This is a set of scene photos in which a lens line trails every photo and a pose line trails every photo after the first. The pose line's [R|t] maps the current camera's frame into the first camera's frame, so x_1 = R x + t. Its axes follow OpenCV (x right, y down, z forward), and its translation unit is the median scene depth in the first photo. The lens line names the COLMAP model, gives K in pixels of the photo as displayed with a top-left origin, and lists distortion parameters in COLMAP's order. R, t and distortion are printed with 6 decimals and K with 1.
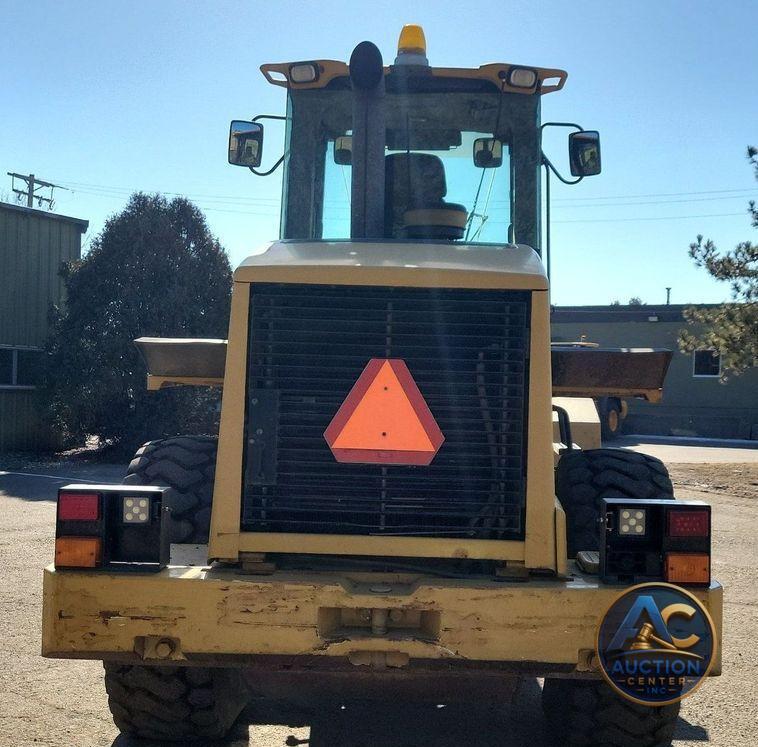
lens RADIAL K [[1149.2, 0, 423.7], [0, 1149.2, 401.1], [0, 0, 1]] dist [0.054651, 0.099047]
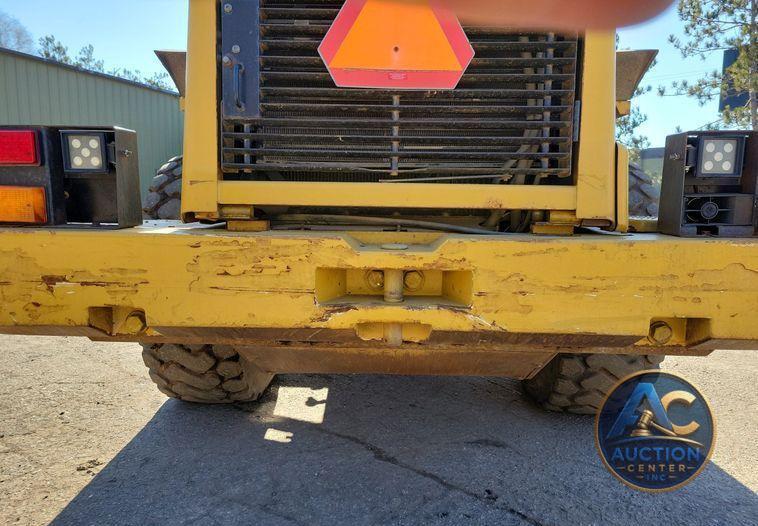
lens RADIAL K [[574.5, 0, 387.6], [0, 574.5, 276.9], [0, 0, 1]] dist [0.077083, -0.060227]
pose [[0.999890, -0.009555, -0.011308, -0.037784], [0.010762, 0.993651, 0.111990, 0.139634], [0.010166, -0.112099, 0.993645, 0.601846]]
